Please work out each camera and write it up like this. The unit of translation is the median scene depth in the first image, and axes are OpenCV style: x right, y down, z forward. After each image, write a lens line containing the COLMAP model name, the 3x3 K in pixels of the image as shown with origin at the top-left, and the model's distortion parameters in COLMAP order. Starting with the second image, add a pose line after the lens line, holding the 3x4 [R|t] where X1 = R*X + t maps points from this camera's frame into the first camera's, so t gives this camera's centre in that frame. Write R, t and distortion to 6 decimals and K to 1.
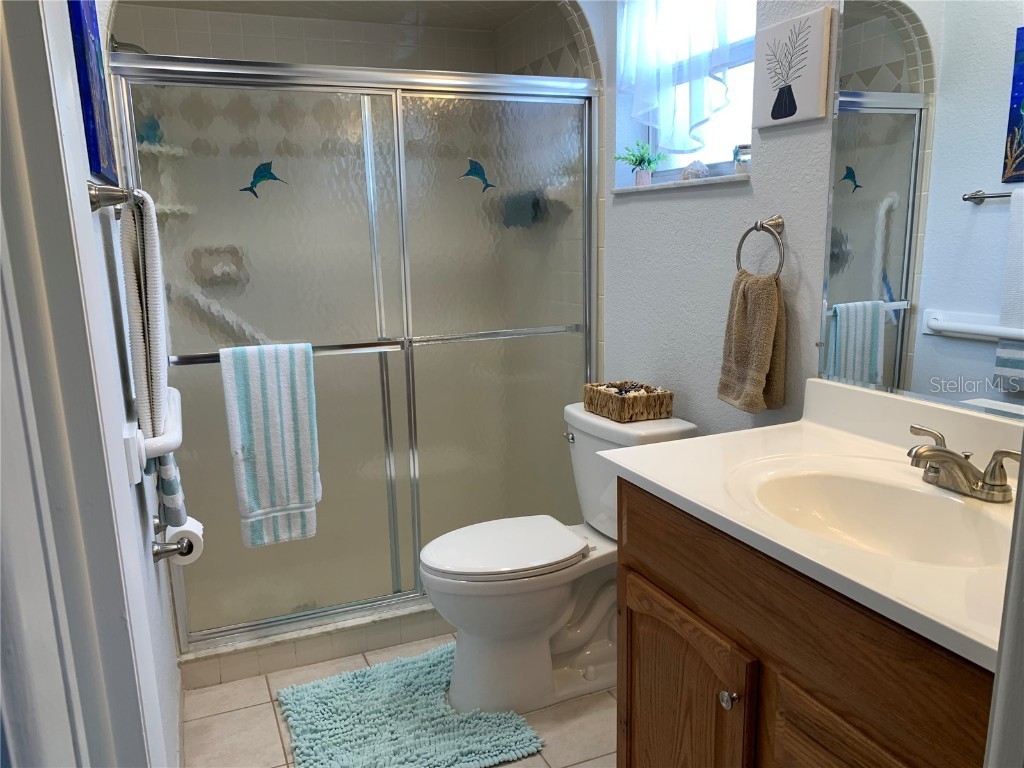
lens RADIAL K [[797.5, 0, 512.0], [0, 797.5, 384.0], [0, 0, 1]] dist [0.007701, -0.009414]
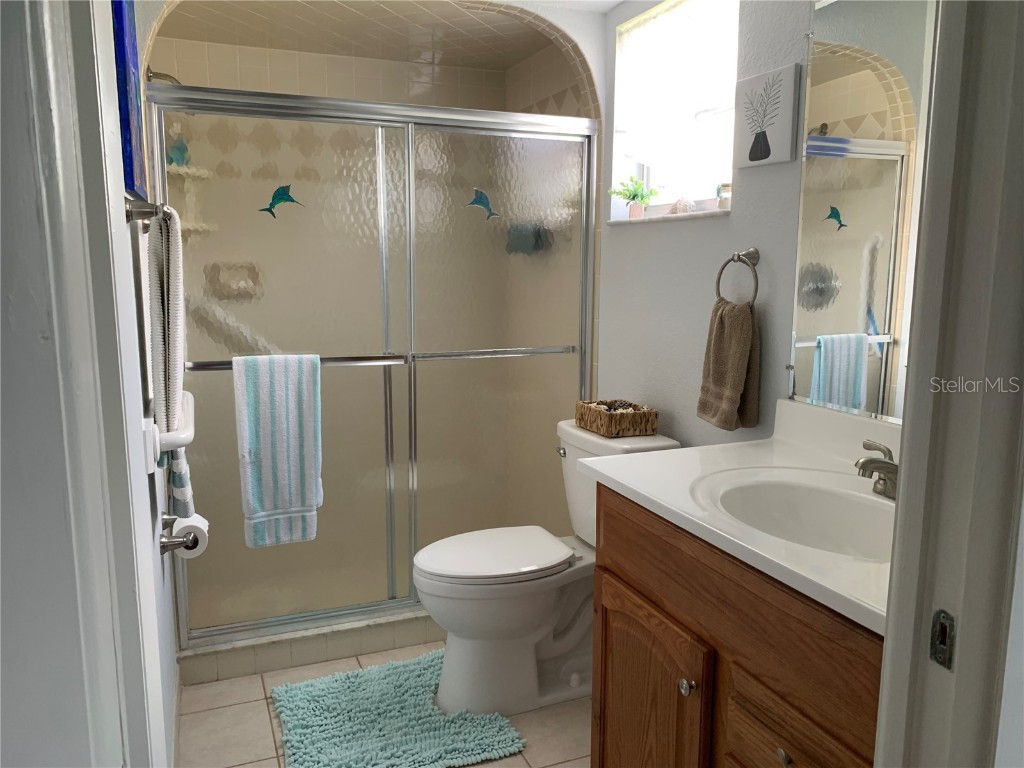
lens RADIAL K [[792.6, 0, 527.4], [0, 792.6, 365.0], [0, 0, 1]] dist [0.006639, -0.009170]
pose [[0.999545, 0.029719, 0.005120, 0.021559], [-0.029368, 0.997842, -0.058720, 0.017538], [-0.006854, 0.058543, 0.998261, -0.058684]]
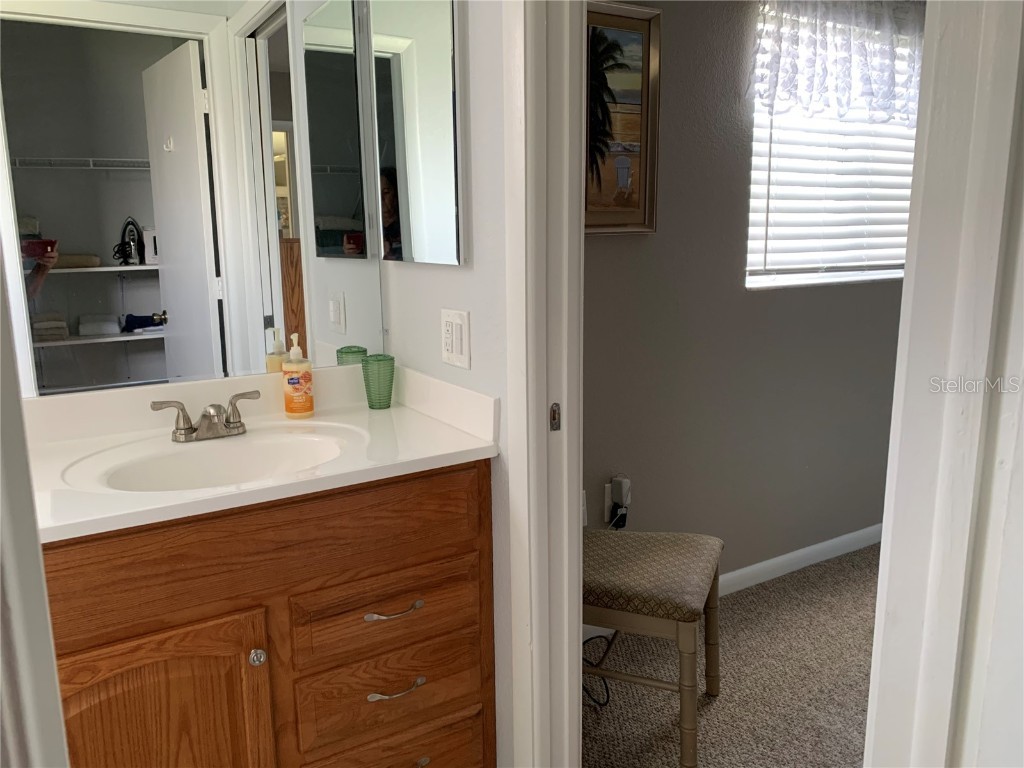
lens RADIAL K [[797.5, 0, 512.0], [0, 797.5, 384.0], [0, 0, 1]] dist [0.007701, -0.009414]
pose [[-0.139798, -0.159463, 0.977255, -0.480031], [0.215562, 0.958375, 0.187219, -0.058156], [-0.966431, 0.236832, -0.099604, 0.407842]]
